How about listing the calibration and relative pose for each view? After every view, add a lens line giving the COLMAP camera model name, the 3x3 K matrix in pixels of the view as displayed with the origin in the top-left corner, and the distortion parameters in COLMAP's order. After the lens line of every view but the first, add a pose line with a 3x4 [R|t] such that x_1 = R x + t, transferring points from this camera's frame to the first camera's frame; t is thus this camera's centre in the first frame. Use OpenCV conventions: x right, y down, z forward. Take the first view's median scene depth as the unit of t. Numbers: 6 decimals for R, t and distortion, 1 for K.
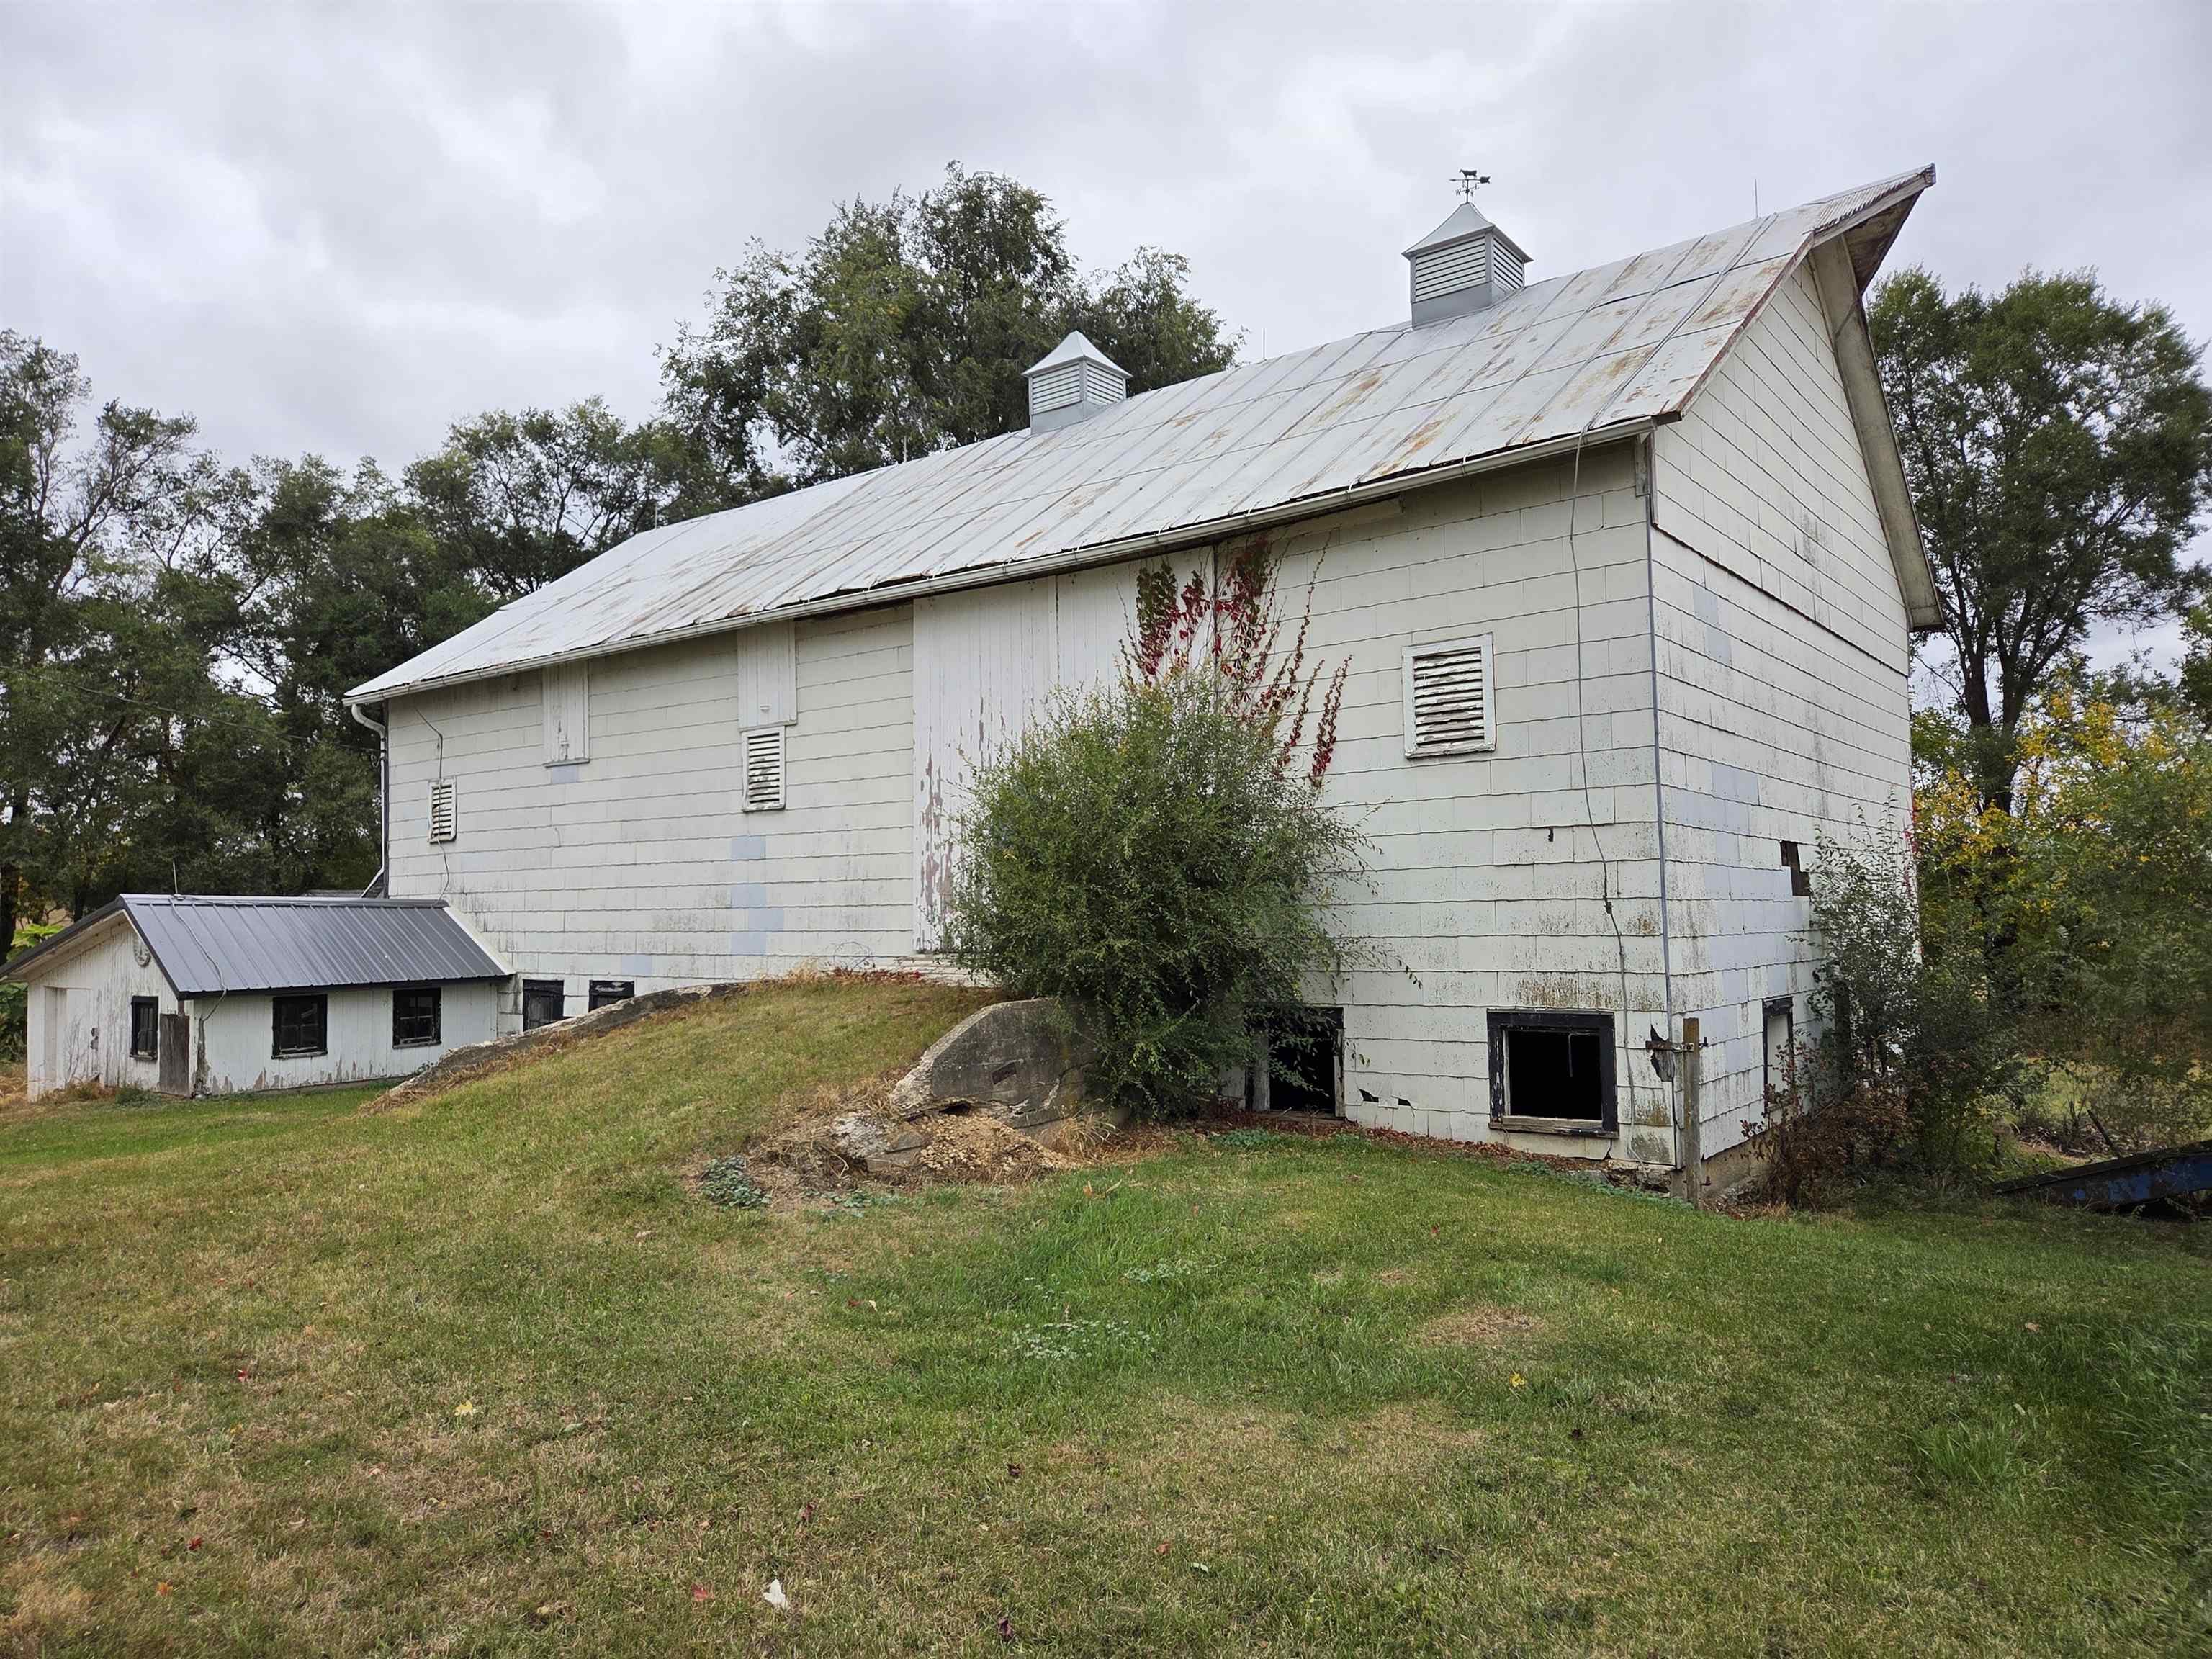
lens RADIAL K [[1522.8, 0, 1106.0], [0, 1522.8, 829.5], [0, 0, 1]] dist [0.072379, 0.001791]
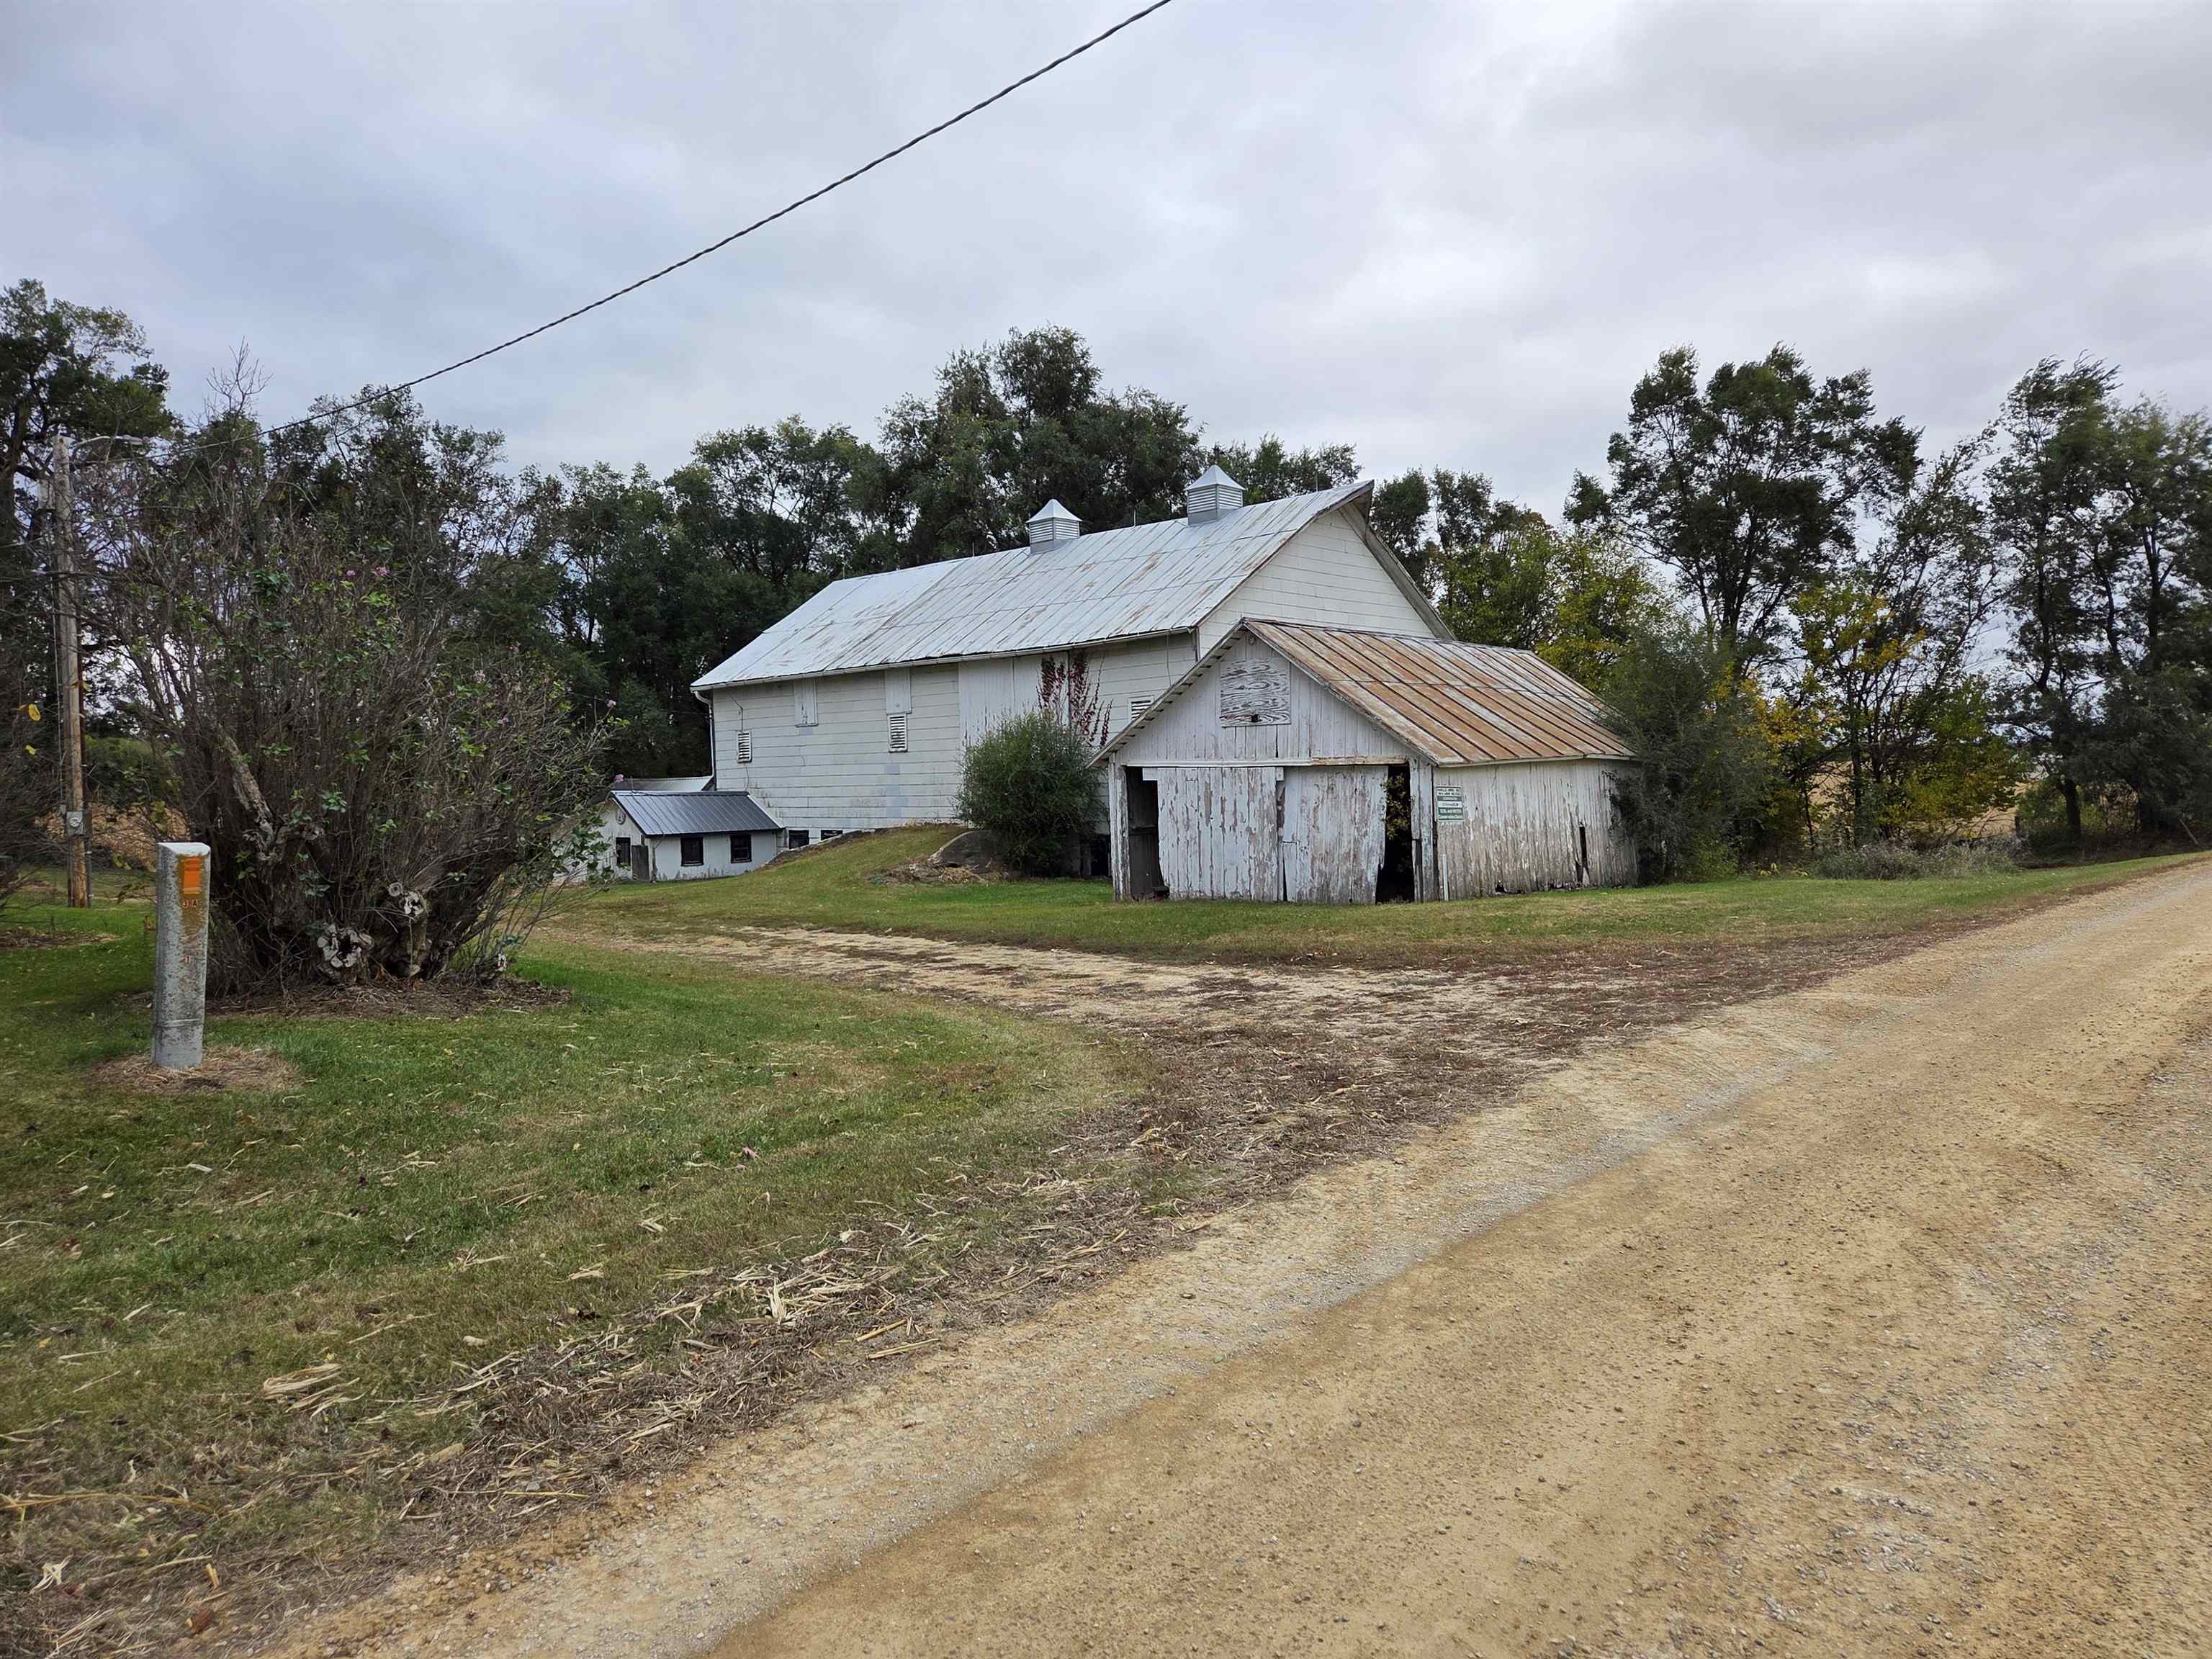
lens RADIAL K [[1482.2, 0, 1106.0], [0, 1482.2, 829.5], [0, 0, 1]] dist [0.029890, -0.000917]
pose [[0.994036, -0.002480, -0.109020, 0.268530], [0.011549, 0.996513, 0.082631, -0.065284], [0.108435, -0.083397, 0.990599, -0.956462]]
